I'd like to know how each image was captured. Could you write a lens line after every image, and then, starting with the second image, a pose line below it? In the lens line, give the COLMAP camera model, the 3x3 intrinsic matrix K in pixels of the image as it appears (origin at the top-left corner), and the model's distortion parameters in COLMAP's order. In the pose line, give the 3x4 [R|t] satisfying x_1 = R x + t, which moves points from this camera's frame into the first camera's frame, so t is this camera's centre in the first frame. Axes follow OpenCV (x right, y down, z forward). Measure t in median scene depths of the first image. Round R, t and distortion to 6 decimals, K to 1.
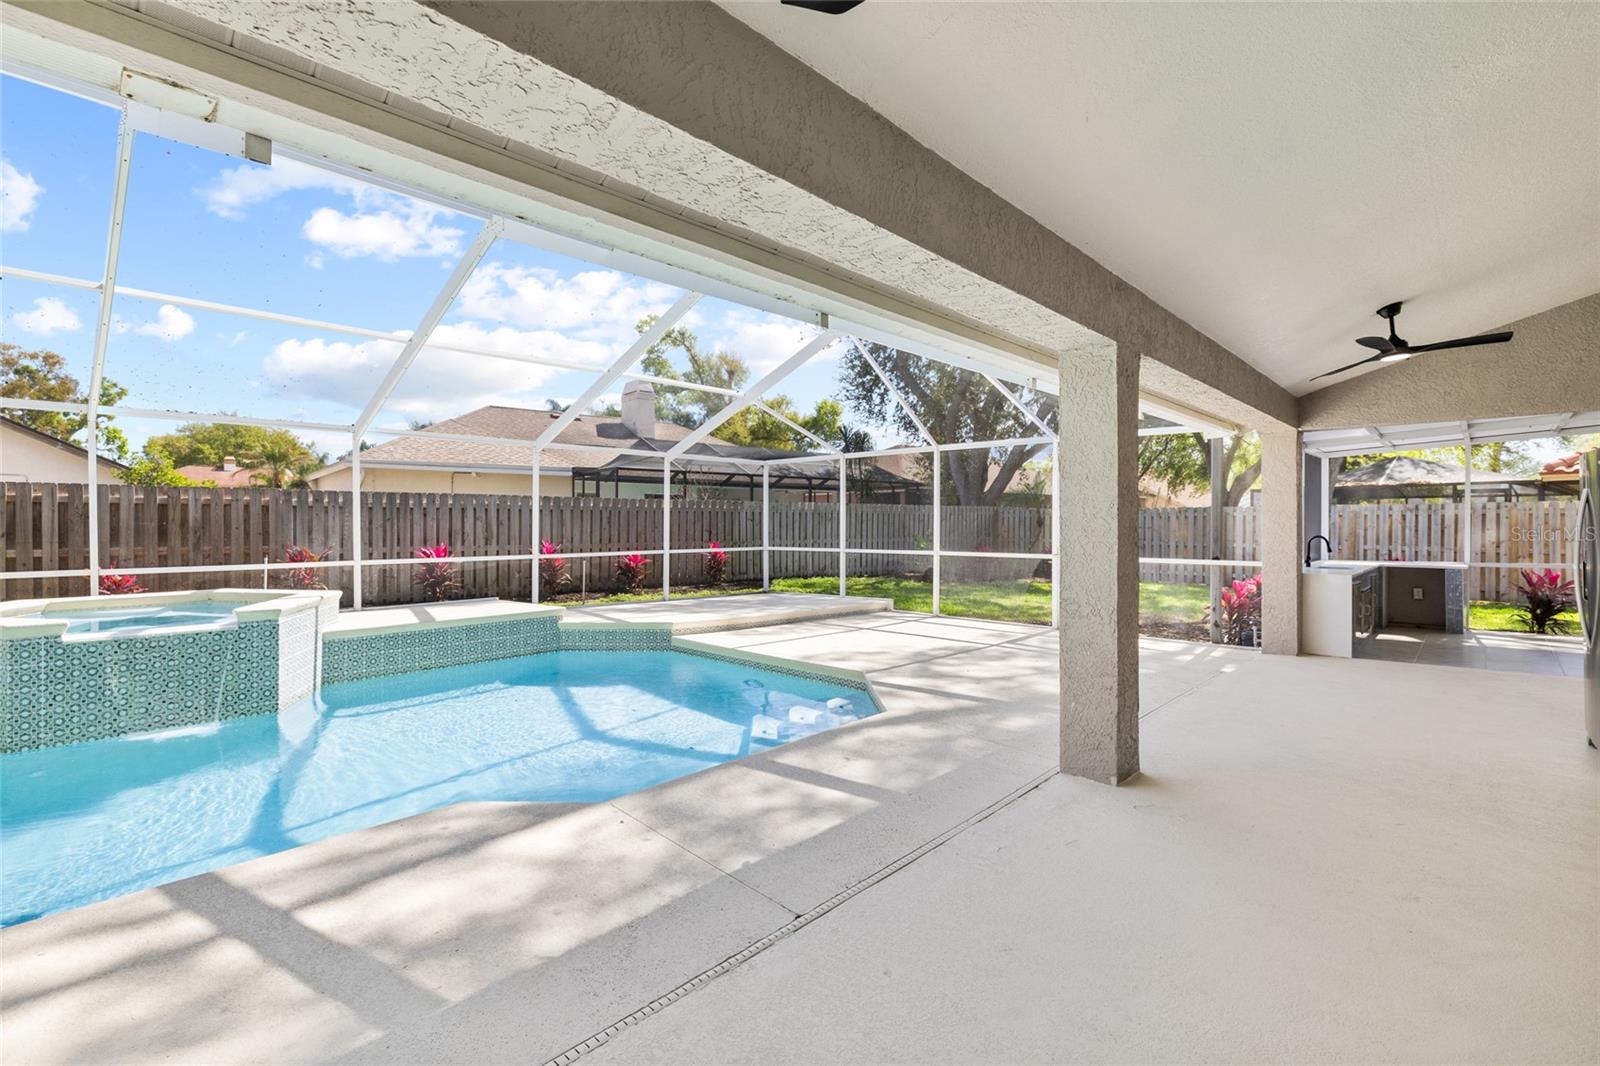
lens RADIAL K [[716.8, 0, 798.2], [0, 716.8, 523.7], [0, 0, 1]] dist [-0.008271, 0.002167]
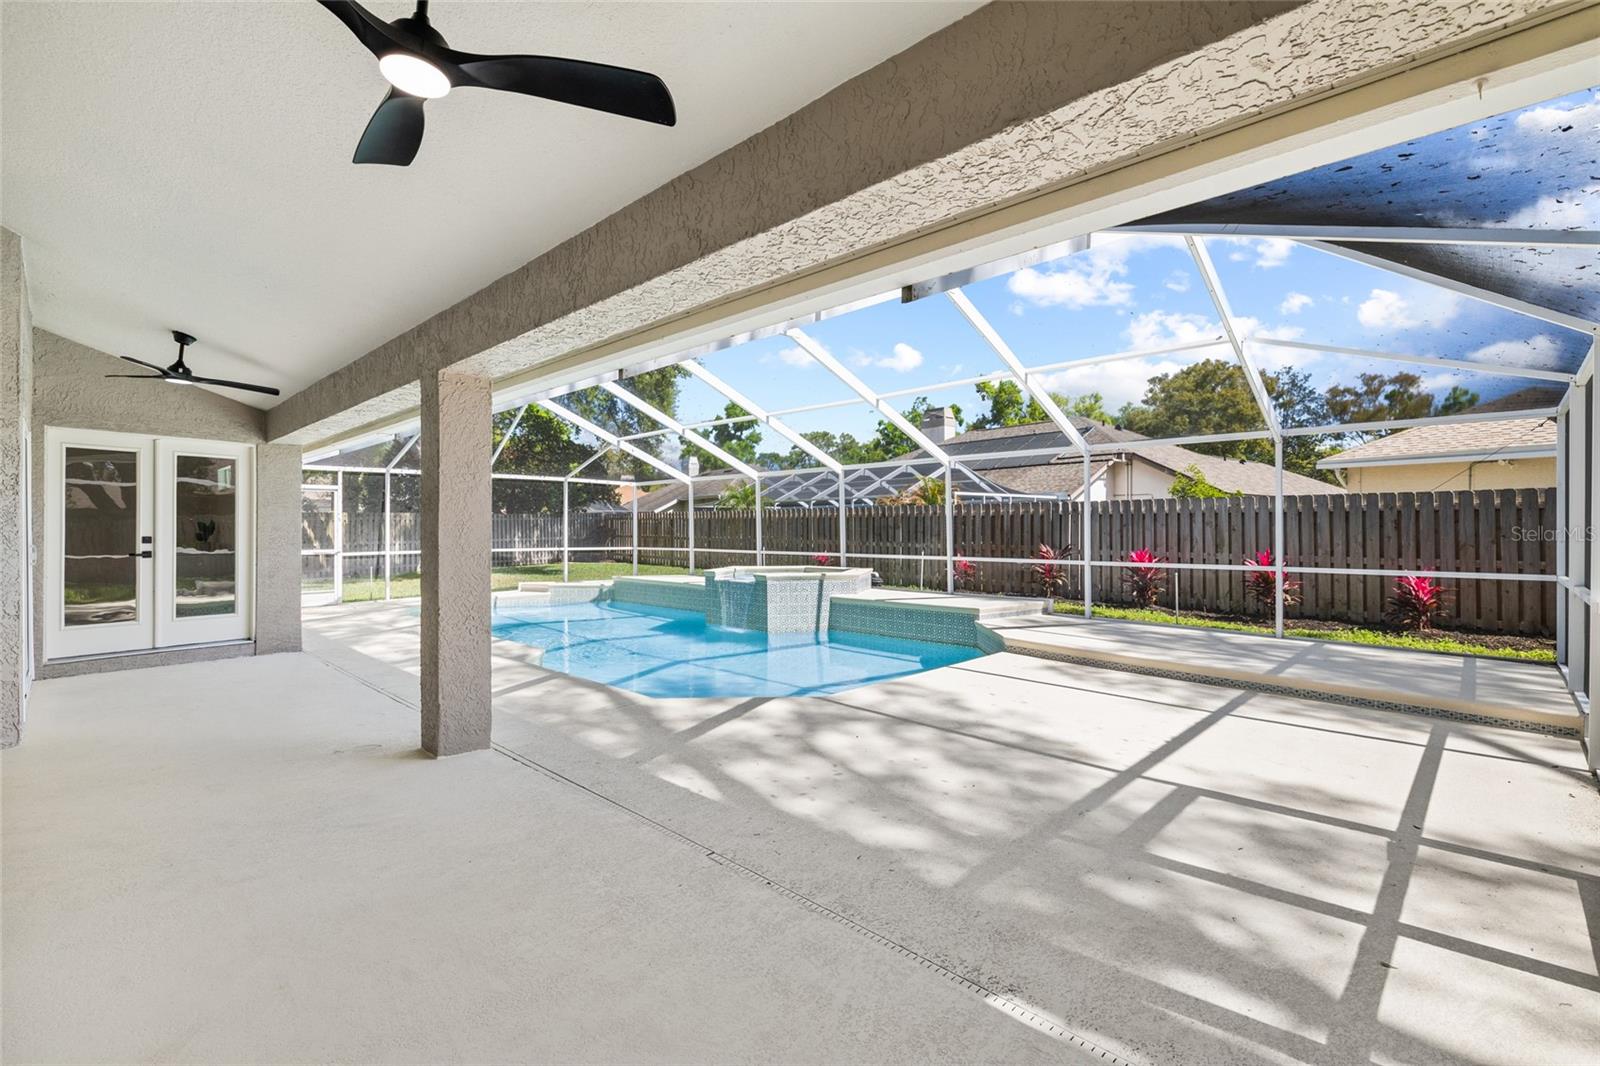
lens RADIAL K [[716.8, 0, 796.1], [0, 716.8, 527.4], [0, 0, 1]] dist [-0.008271, 0.002167]
pose [[-0.019310, -0.001014, -0.999813, 1.937880], [-0.001327, 0.999999, -0.000989, -0.004062], [0.999813, 0.001308, -0.019311, 1.941443]]
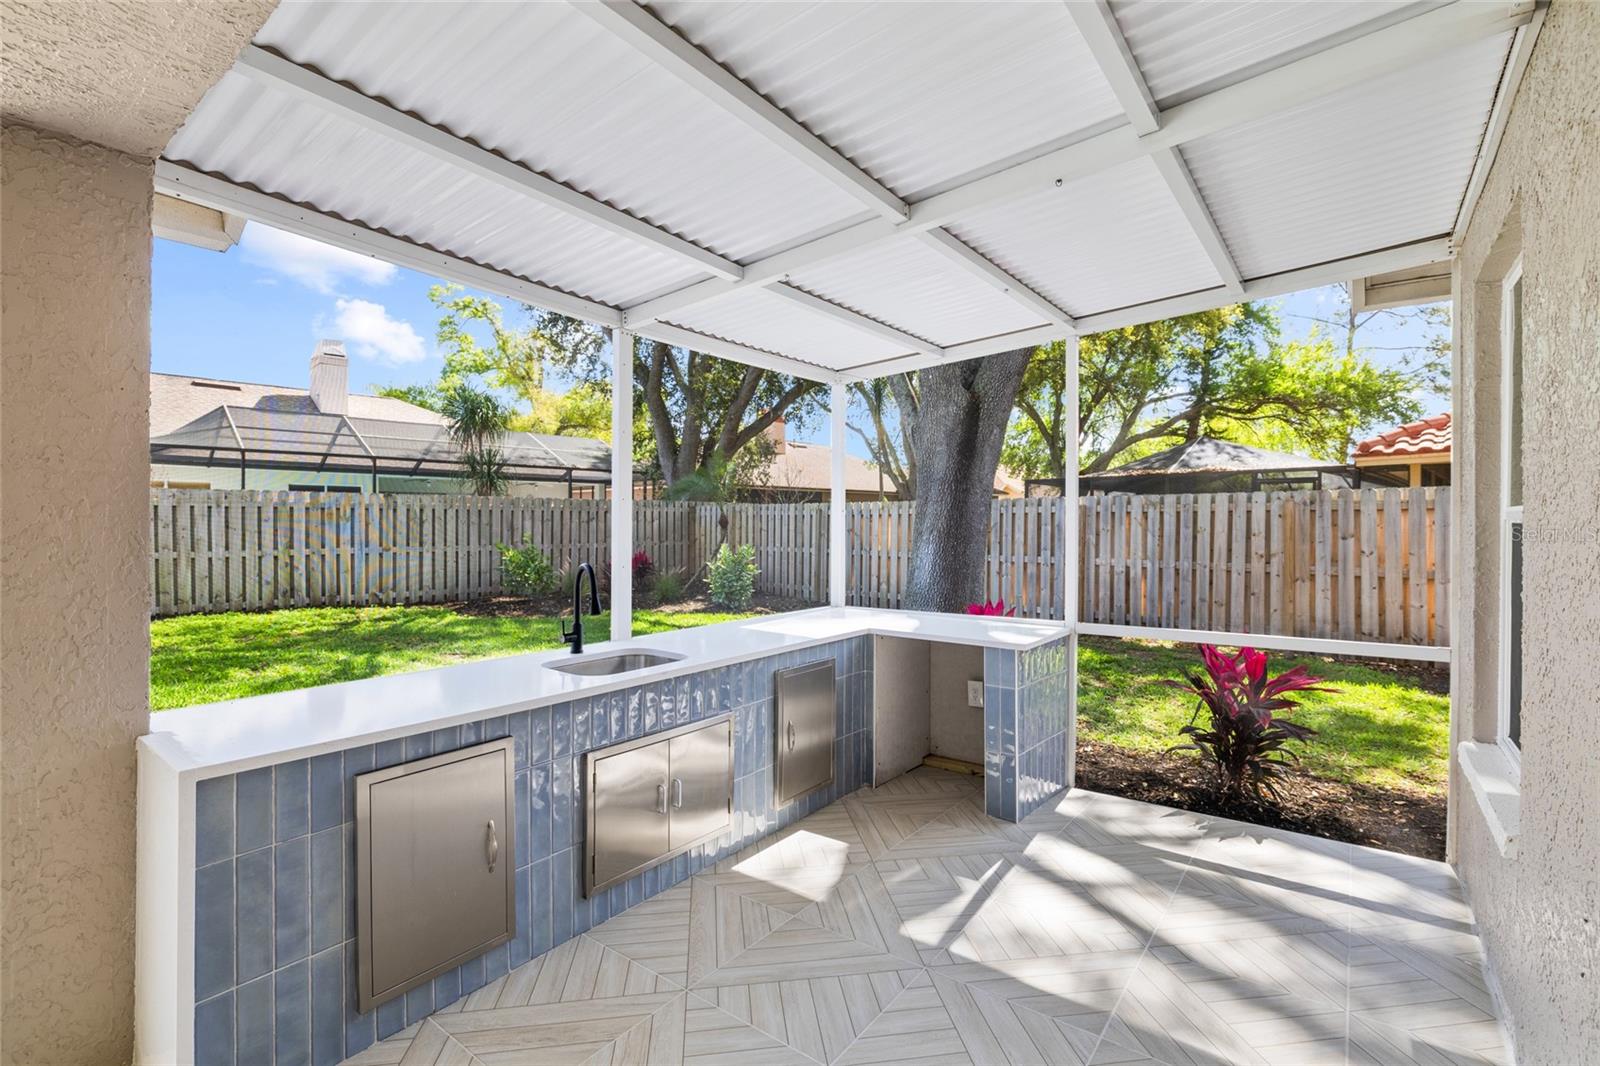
lens RADIAL K [[716.8, 0, 789.4], [0, 716.8, 526.0], [0, 0, 1]] dist [-0.008271, 0.002167]
pose [[0.996005, 0.001258, 0.089290, 0.331906], [-0.001507, 0.999995, 0.002720, -0.000556], [-0.089286, -0.002844, 0.996002, 0.269771]]
